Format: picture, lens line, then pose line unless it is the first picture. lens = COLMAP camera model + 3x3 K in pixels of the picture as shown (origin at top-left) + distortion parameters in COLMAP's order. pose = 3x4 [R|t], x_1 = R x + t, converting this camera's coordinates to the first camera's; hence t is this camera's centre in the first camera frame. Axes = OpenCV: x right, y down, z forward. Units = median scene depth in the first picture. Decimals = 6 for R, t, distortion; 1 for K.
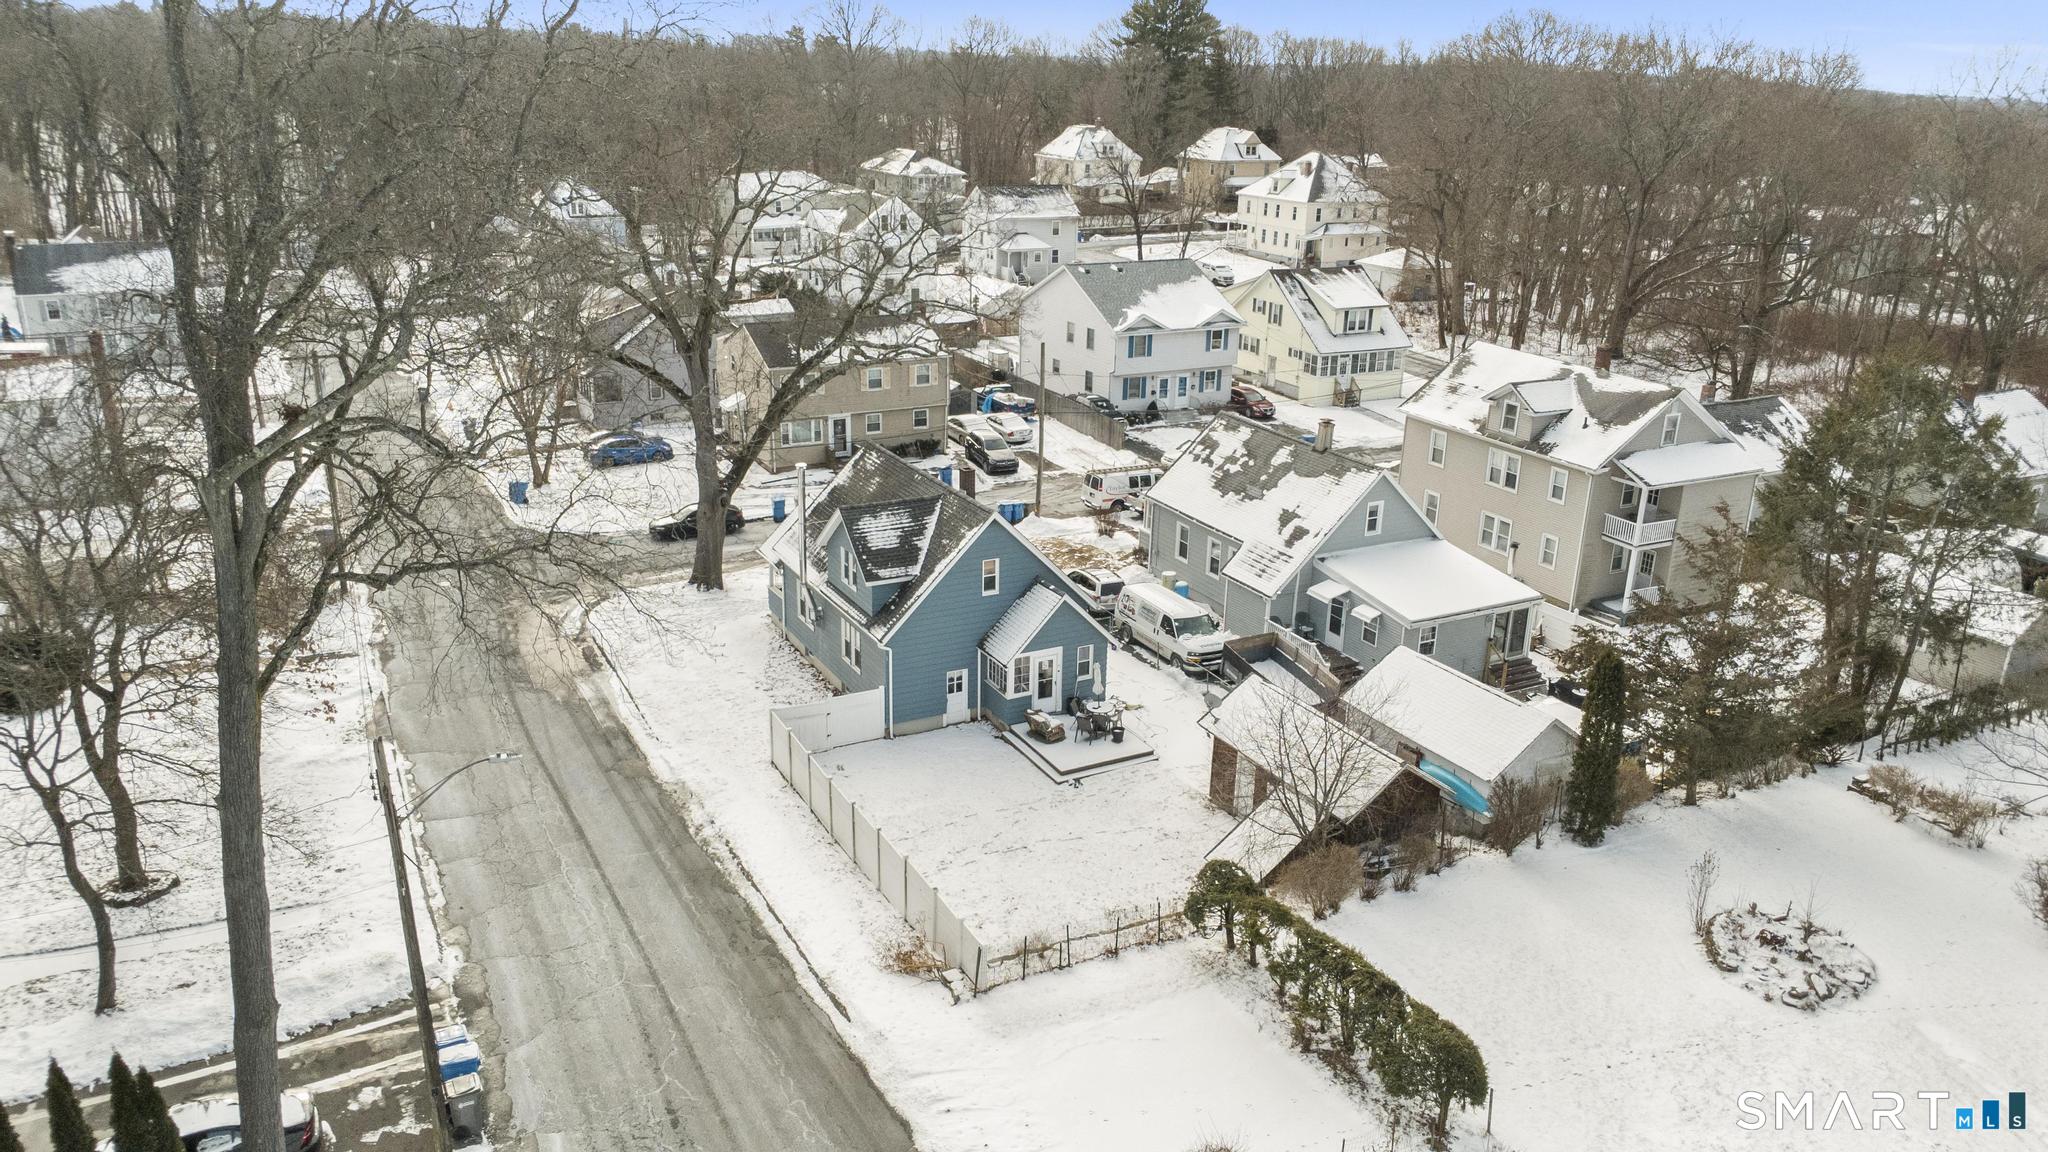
lens RADIAL K [[1446.4, 0, 1024.0], [0, 1446.4, 576.0], [0, 0, 1]] dist [0.041997, -0.054776]
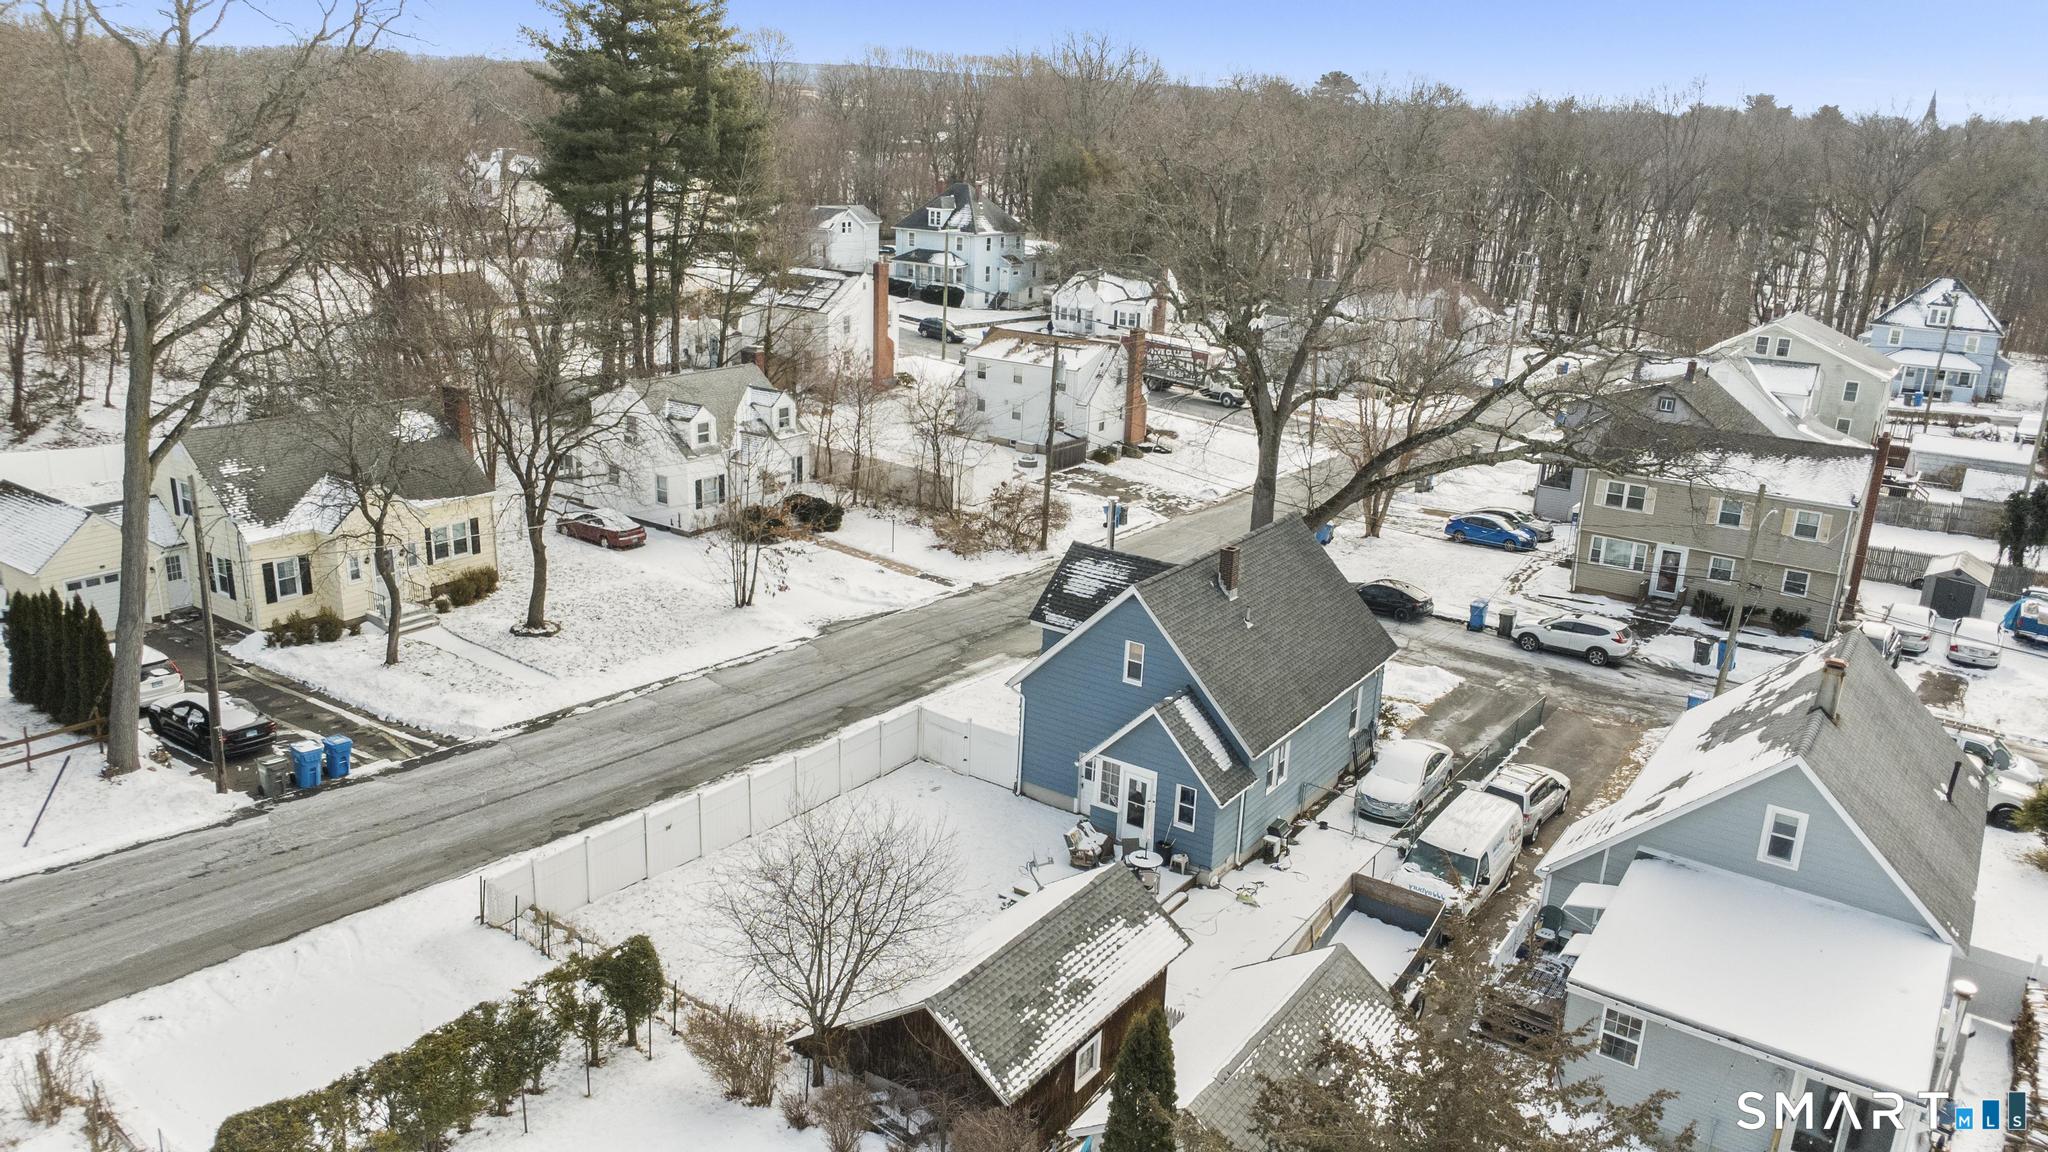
lens RADIAL K [[1446.4, 0, 1024.0], [0, 1446.4, 576.0], [0, 0, 1]] dist [0.041997, -0.054776]
pose [[0.457349, 0.258948, -0.850751, 0.641123], [-0.319229, 0.940709, 0.114717, -0.121249], [0.830015, 0.219118, 0.512896, 0.499844]]
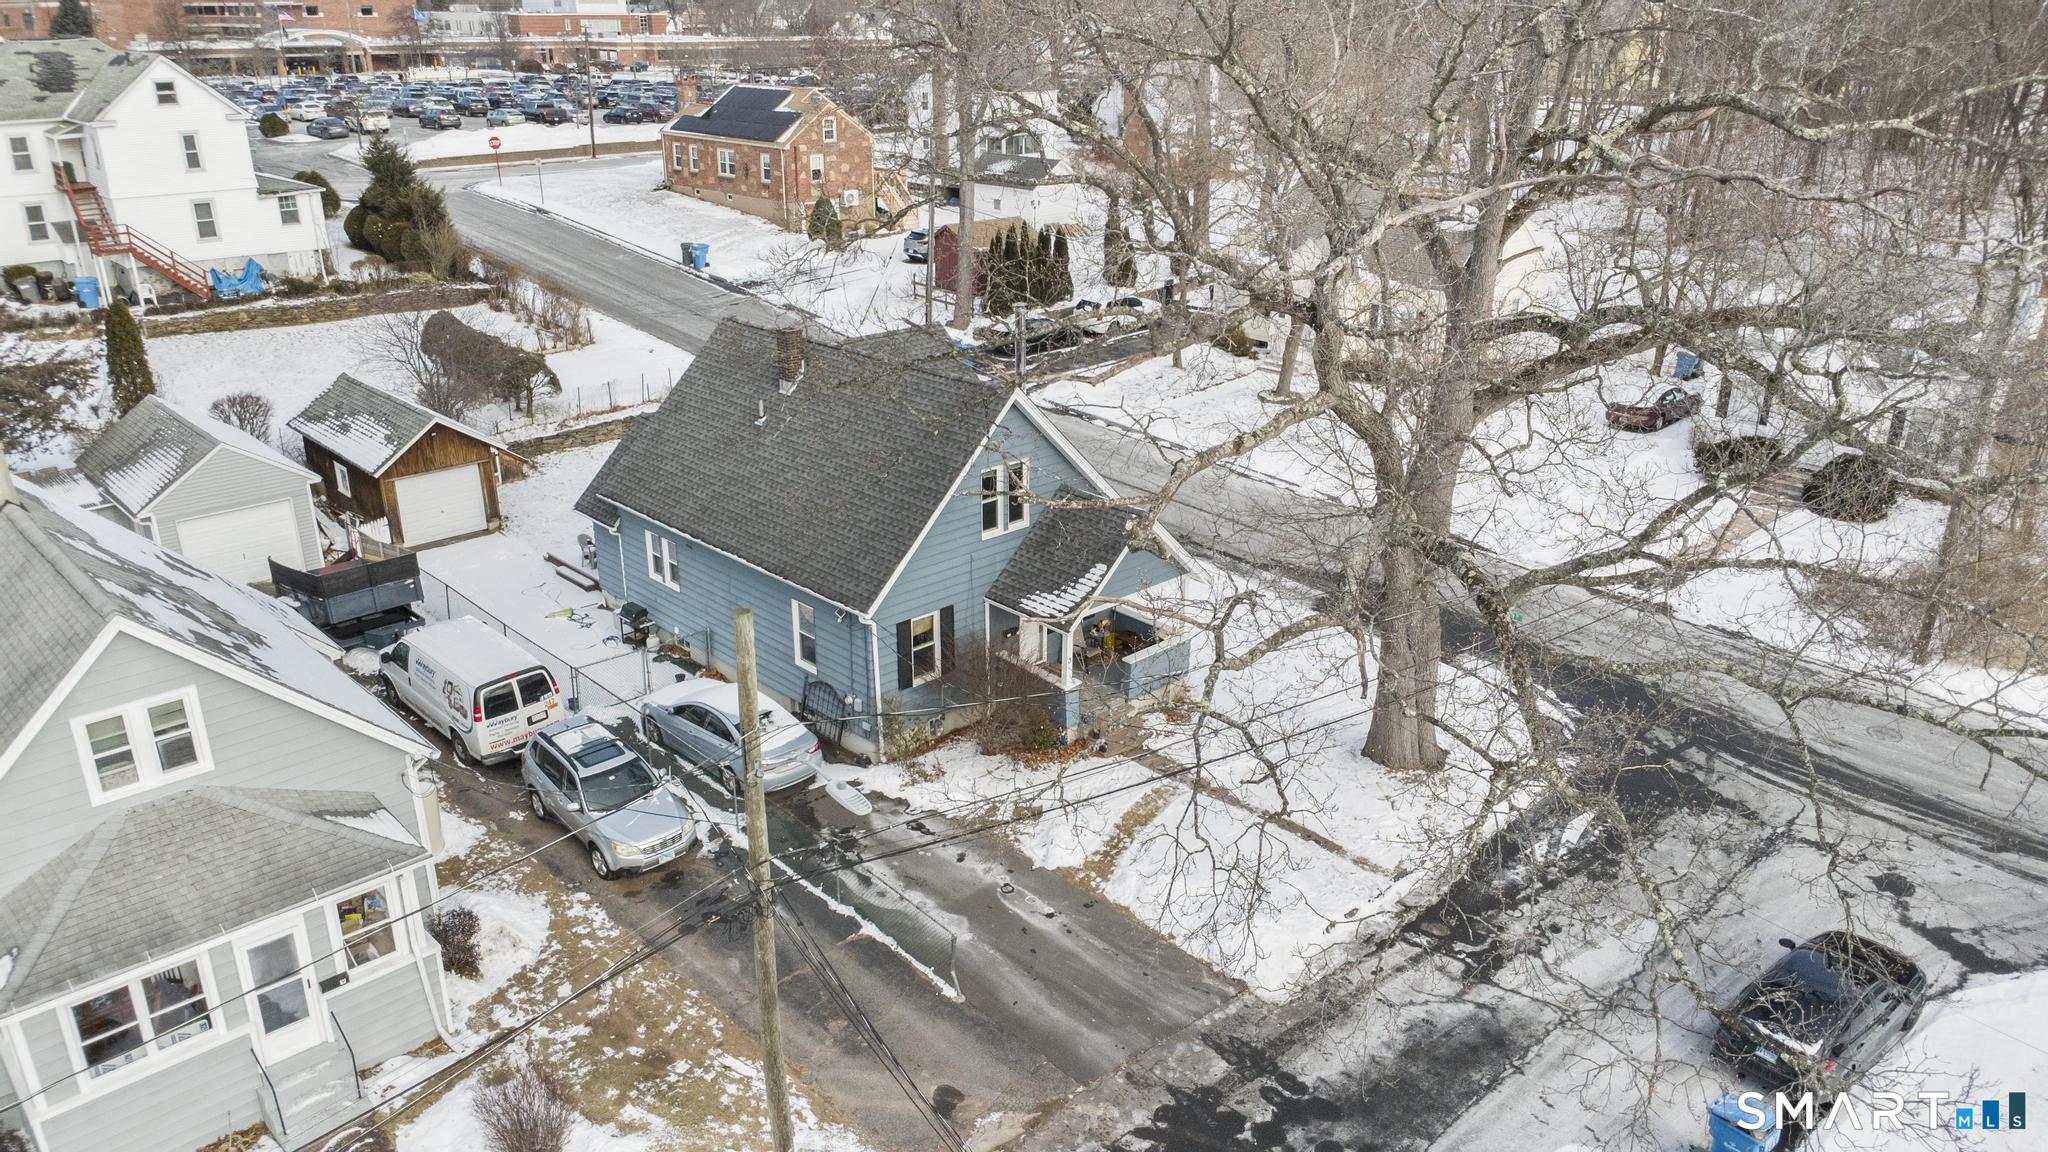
lens RADIAL K [[1446.4, 0, 1024.0], [0, 1446.4, 576.0], [0, 0, 1]] dist [0.041997, -0.054776]
pose [[-0.962036, 0.080548, -0.260765, 0.041168], [-0.109356, 0.761637, 0.638710, -0.439526], [0.250055, 0.642978, -0.723914, 1.641038]]
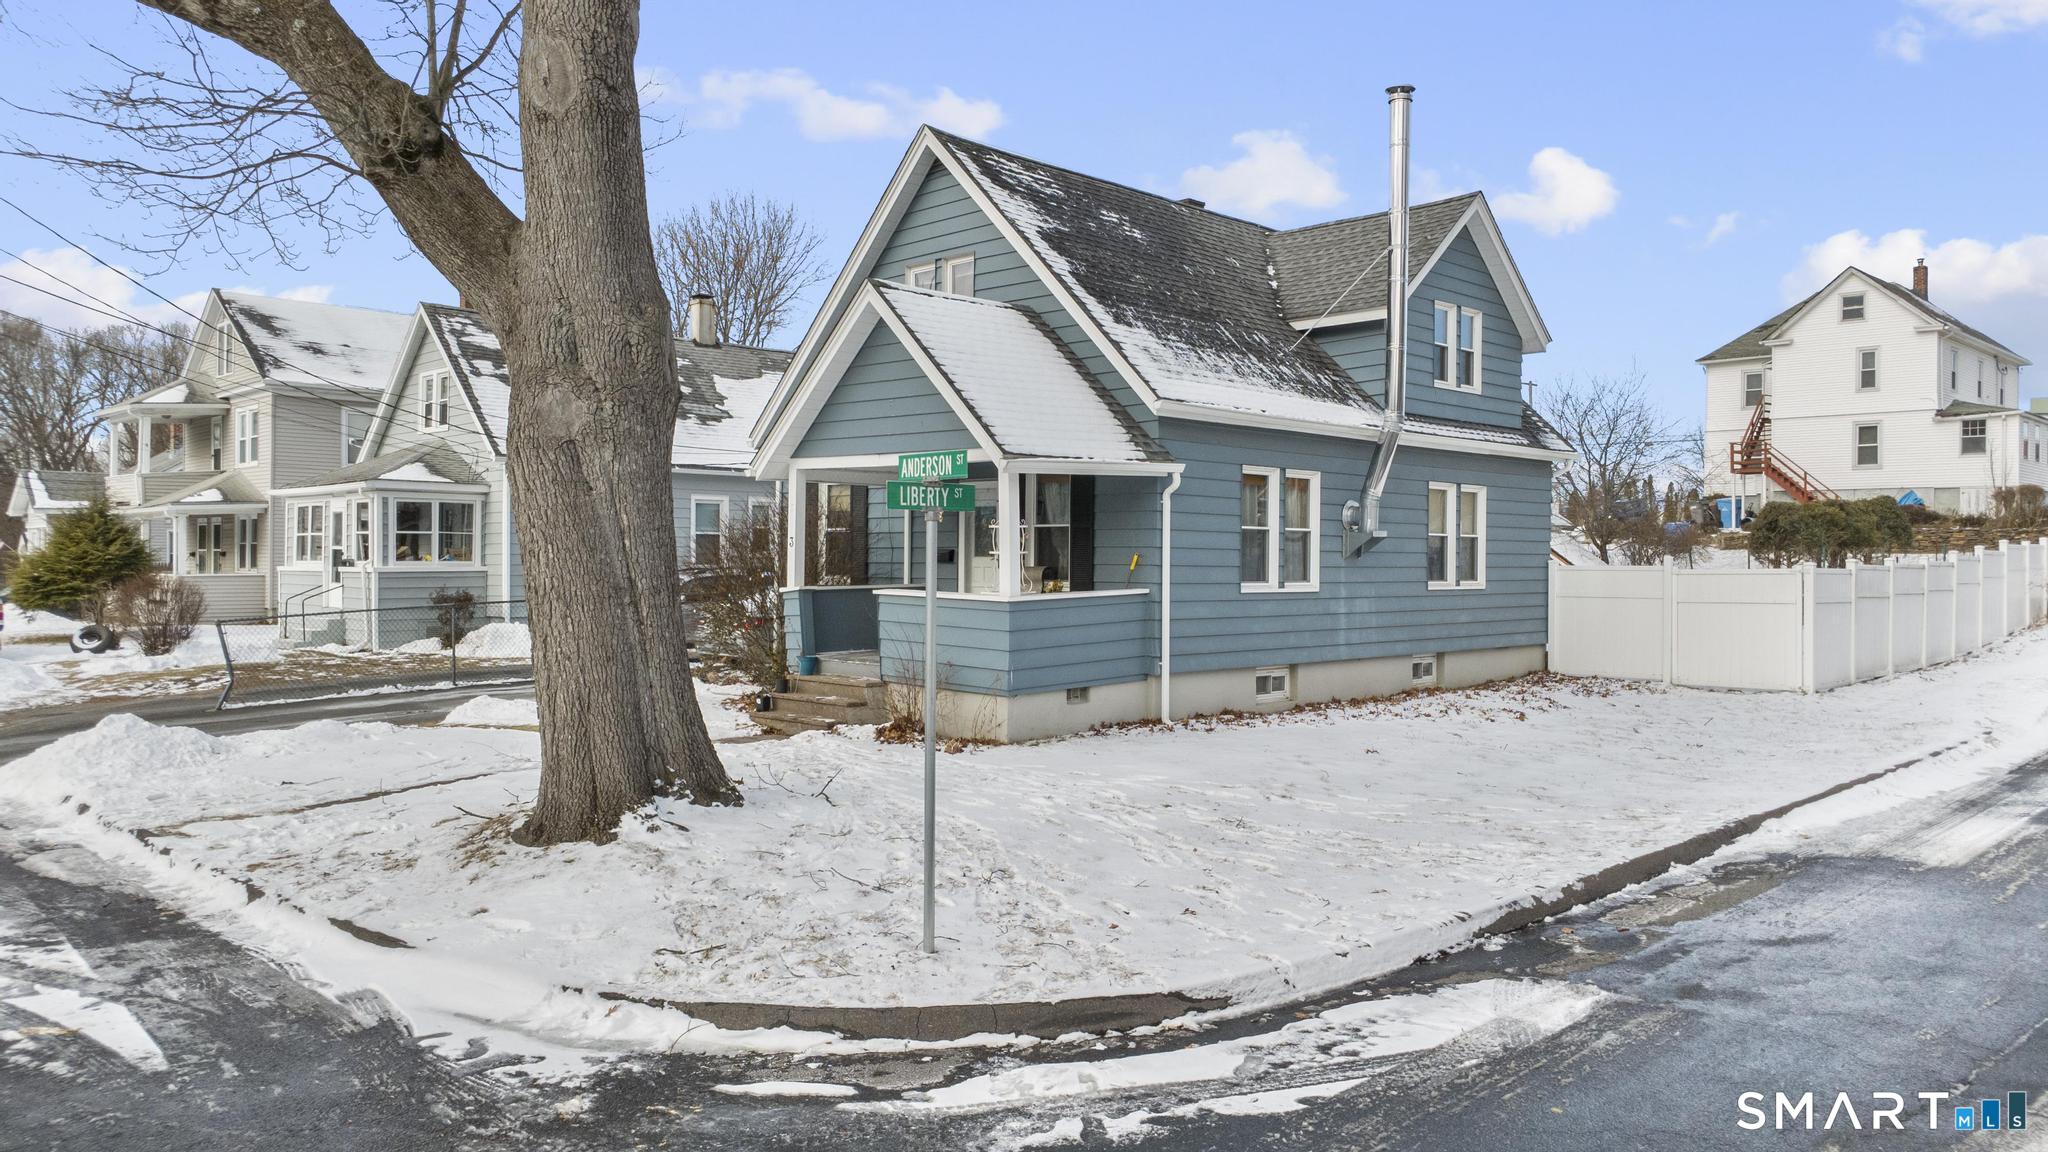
lens RADIAL K [[1446.4, 0, 1024.0], [0, 1446.4, 576.0], [0, 0, 1]] dist [0.041997, -0.054776]
pose [[-0.286913, -0.031691, 0.957432, -0.506512], [0.305393, 0.944279, 0.122773, -0.033445], [-0.907974, 0.327618, -0.261248, 1.262327]]
